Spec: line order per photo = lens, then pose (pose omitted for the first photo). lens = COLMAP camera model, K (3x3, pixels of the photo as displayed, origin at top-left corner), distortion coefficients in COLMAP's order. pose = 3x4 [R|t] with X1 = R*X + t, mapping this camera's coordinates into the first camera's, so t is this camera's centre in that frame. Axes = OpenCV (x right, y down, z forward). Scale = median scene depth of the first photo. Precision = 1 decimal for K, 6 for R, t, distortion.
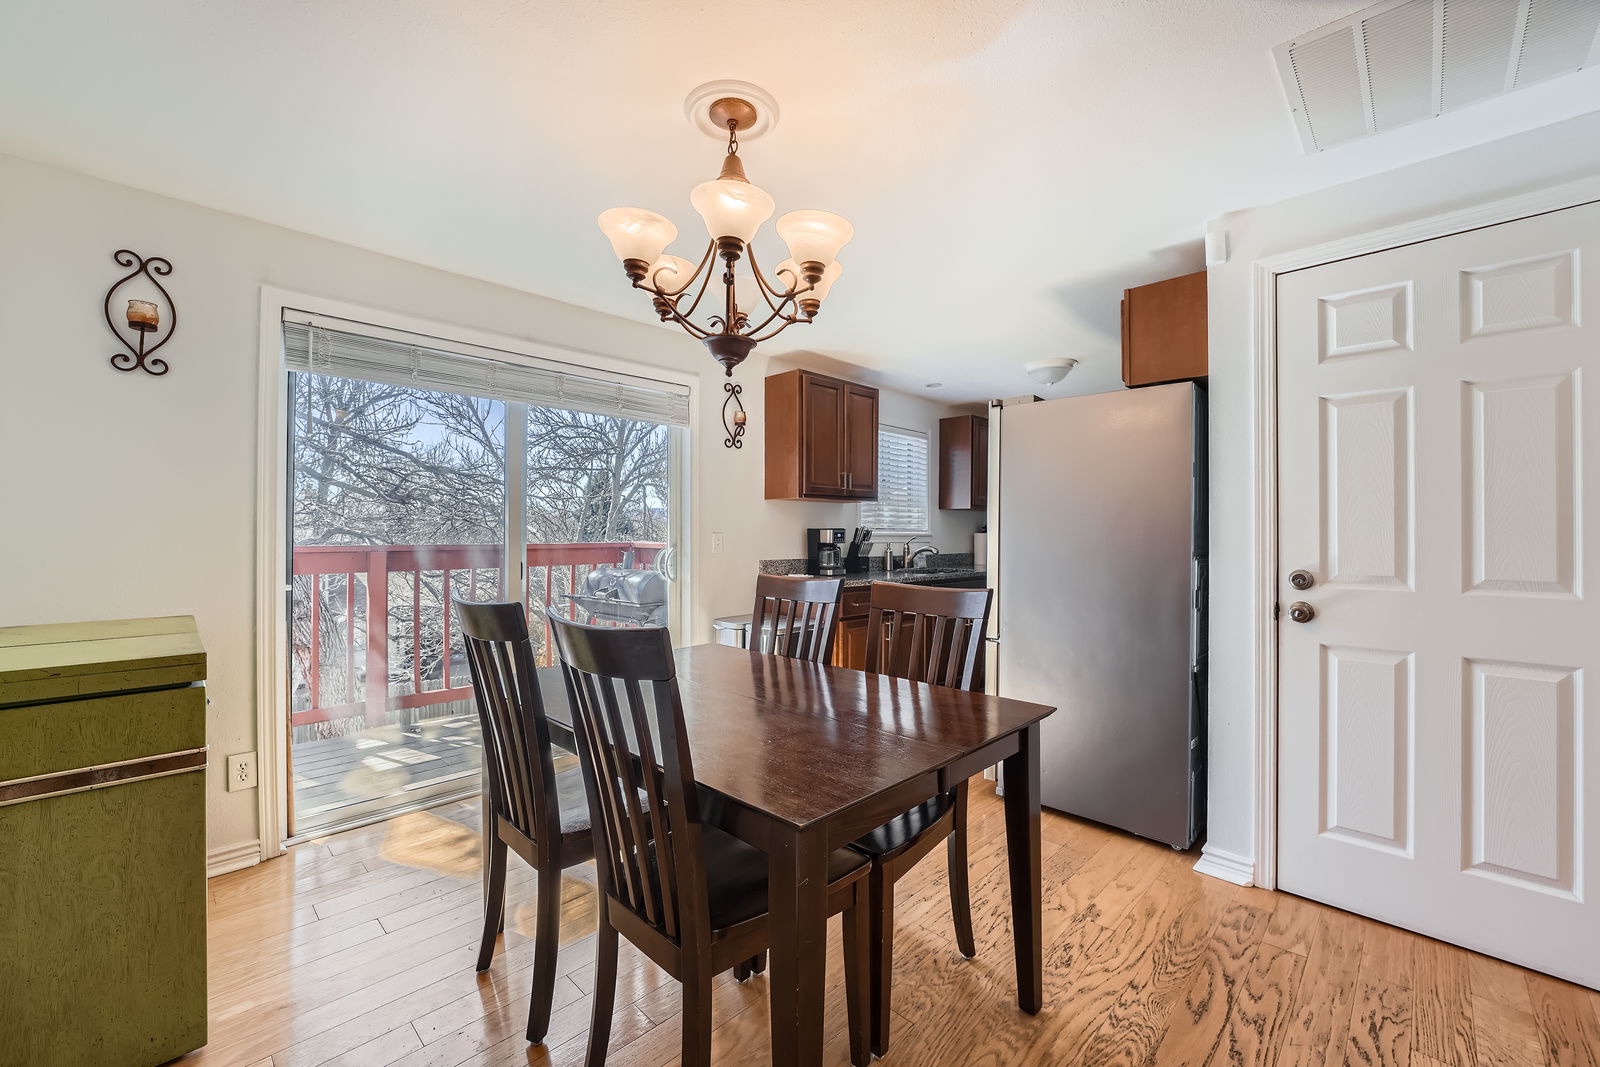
lens RADIAL K [[645.5, 0, 800.0], [0, 645.5, 533.5], [0, 0, 1]] dist [-0.009867, -0.000071]
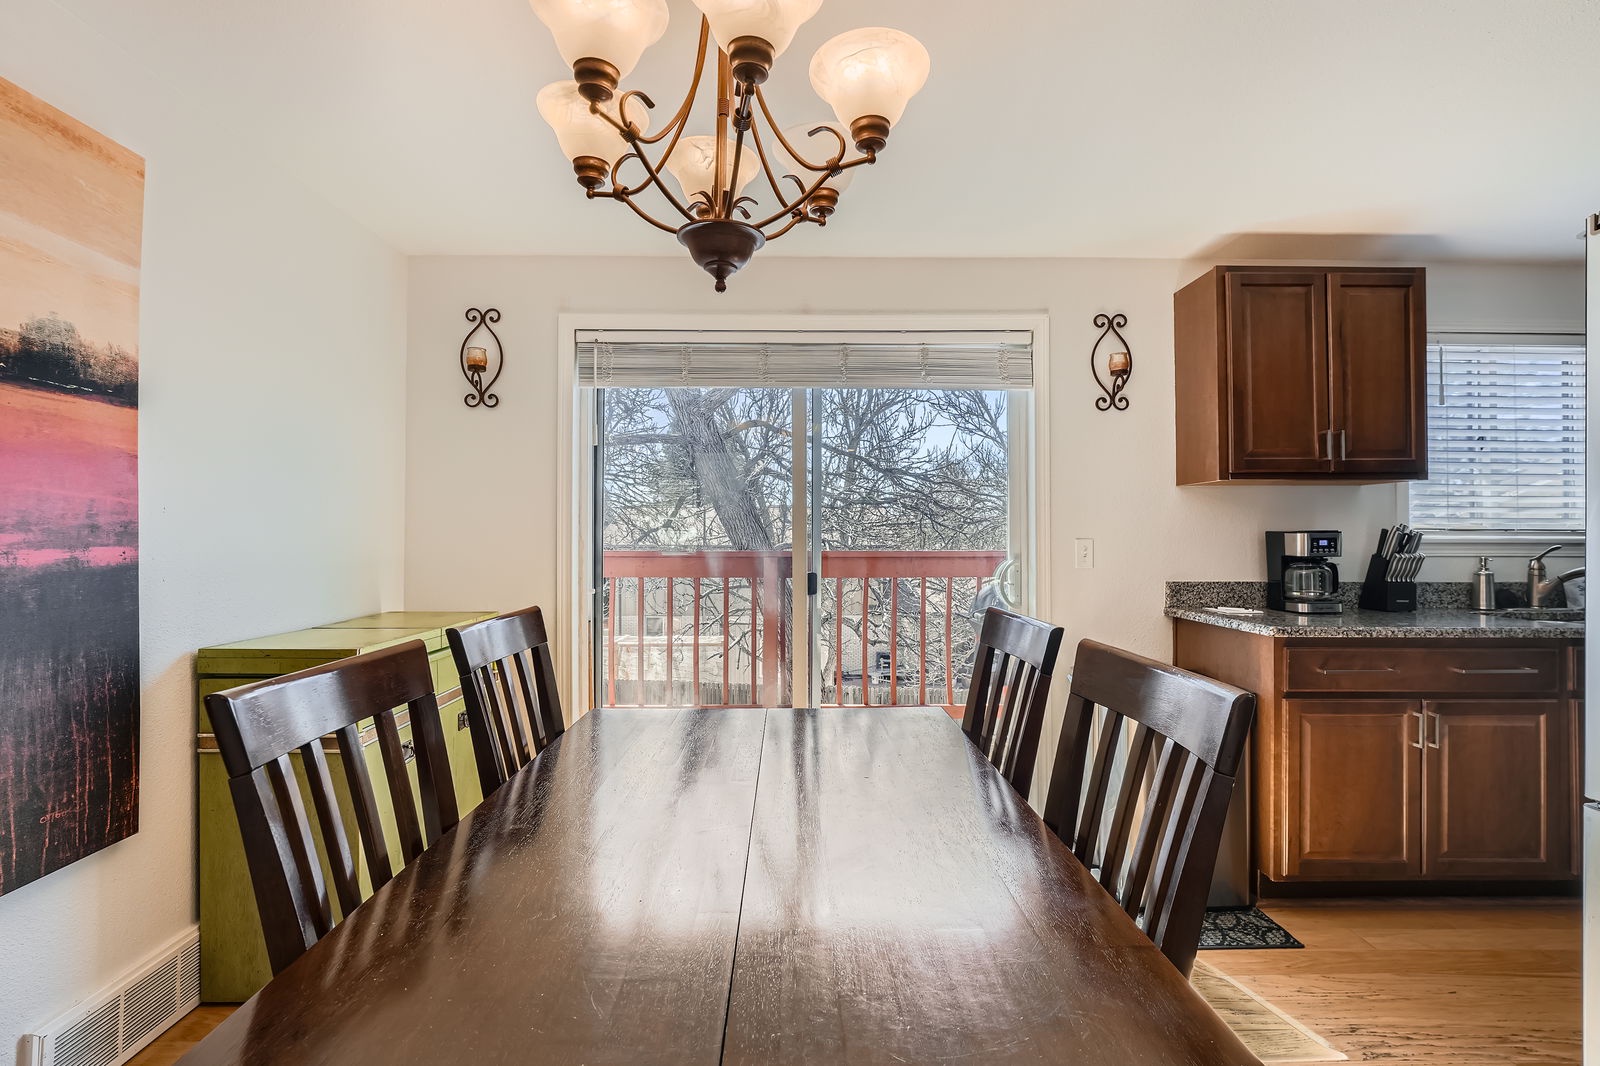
lens RADIAL K [[727.9, 0, 799.1], [0, 727.9, 528.4], [0, 0, 1]] dist [-0.014323, 0.001379]
pose [[0.711097, -0.010119, -0.703021, 0.191417], [0.002013, 0.999922, -0.012357, -0.003057], [0.703091, 0.007372, 0.711061, 0.245983]]
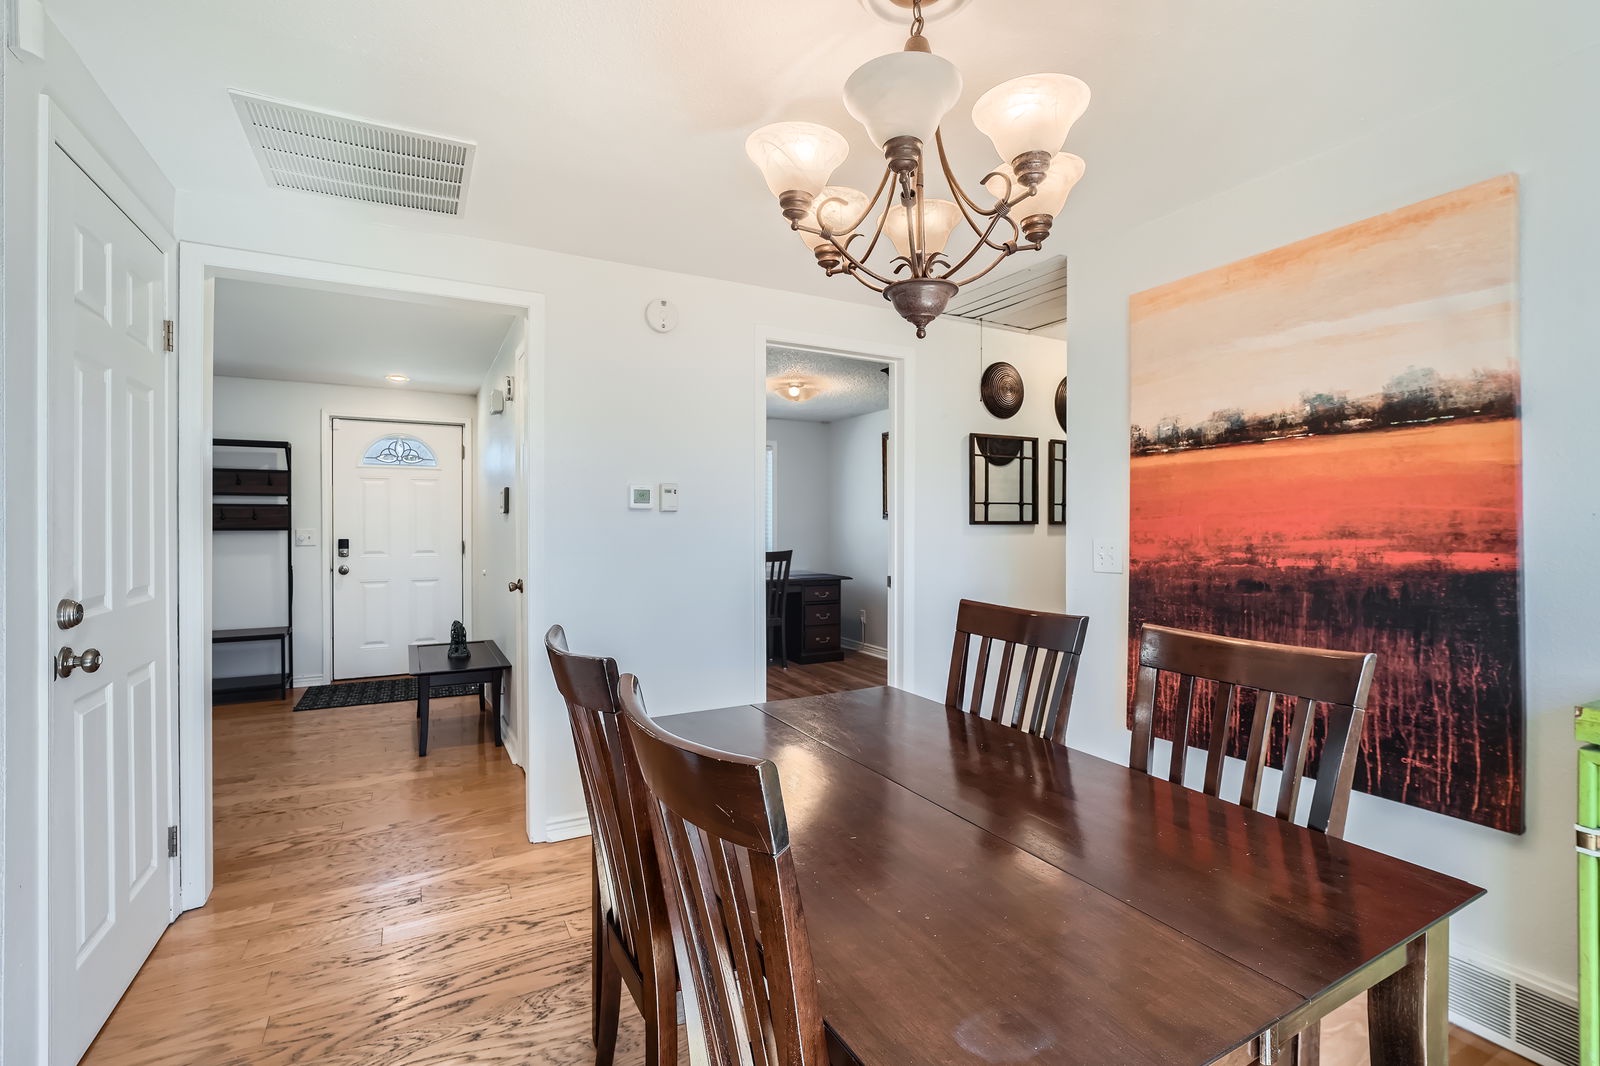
lens RADIAL K [[727.9, 0, 799.1], [0, 727.9, 528.4], [0, 0, 1]] dist [-0.014323, 0.001379]
pose [[-0.957335, -0.005922, 0.288918, -0.096430], [-0.003668, 0.999958, 0.008340, -0.015875], [-0.288956, 0.006924, -0.957317, 0.811841]]
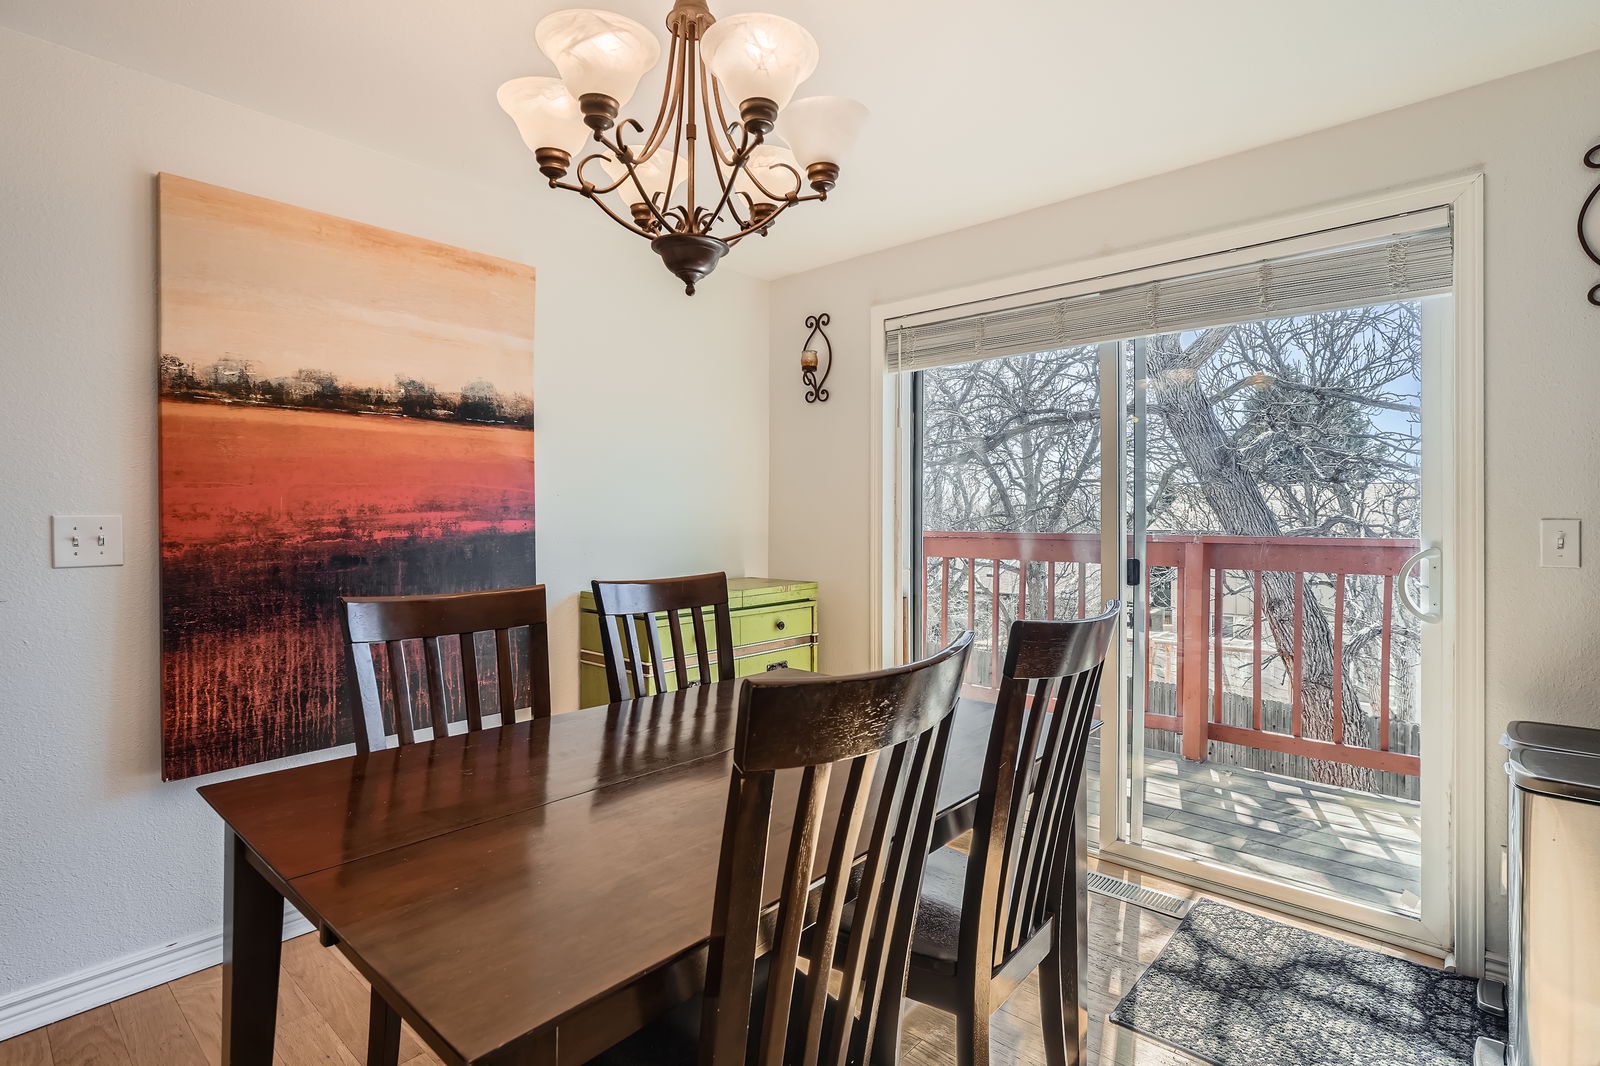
lens RADIAL K [[761.0, 0, 800.7], [0, 761.0, 516.9], [0, 0, 1]] dist [-0.014945, 0.000271]
pose [[0.061818, -0.005720, -0.998071, 0.320574], [-0.003069, 0.999978, -0.005921, 0.001782], [0.998083, 0.003429, 0.061799, 0.472684]]
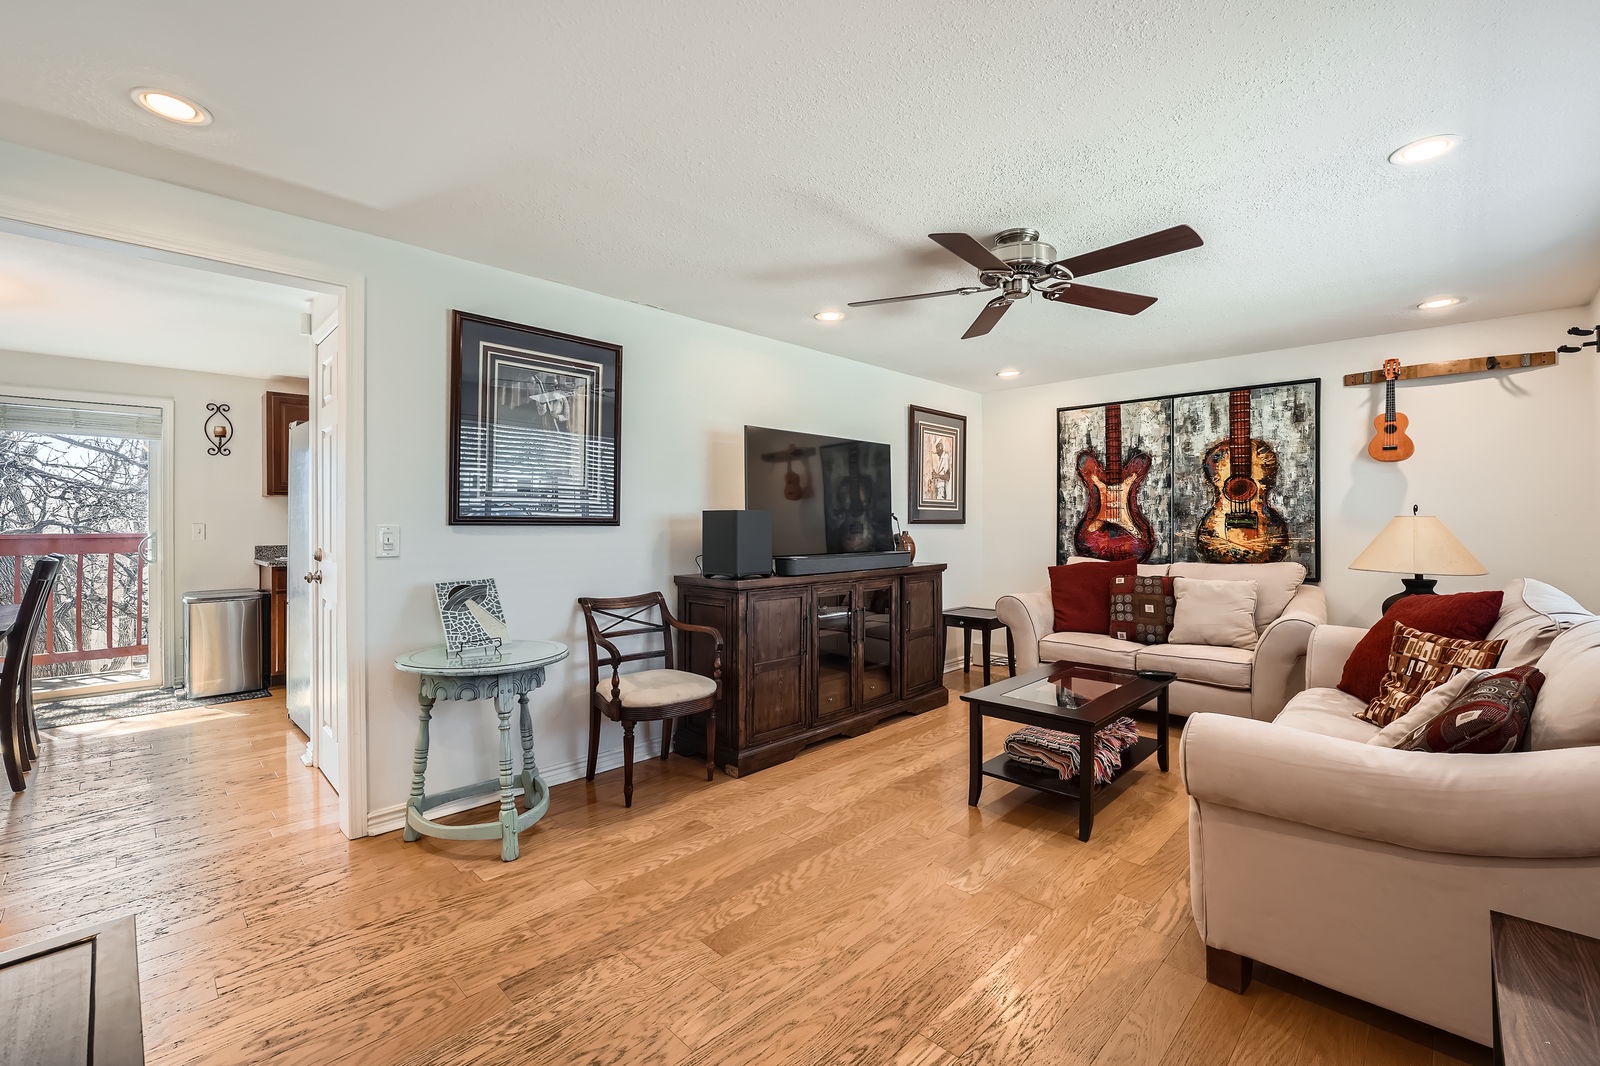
lens RADIAL K [[679.9, 0, 802.7], [0, 679.9, 517.2], [0, 0, 1]] dist [-0.010097, 0.000403]
pose [[0.999976, -0.005953, 0.003527, 1.022179], [0.005968, 0.999974, -0.004130, -0.001043], [-0.003502, 0.004151, 0.999985, -0.307010]]
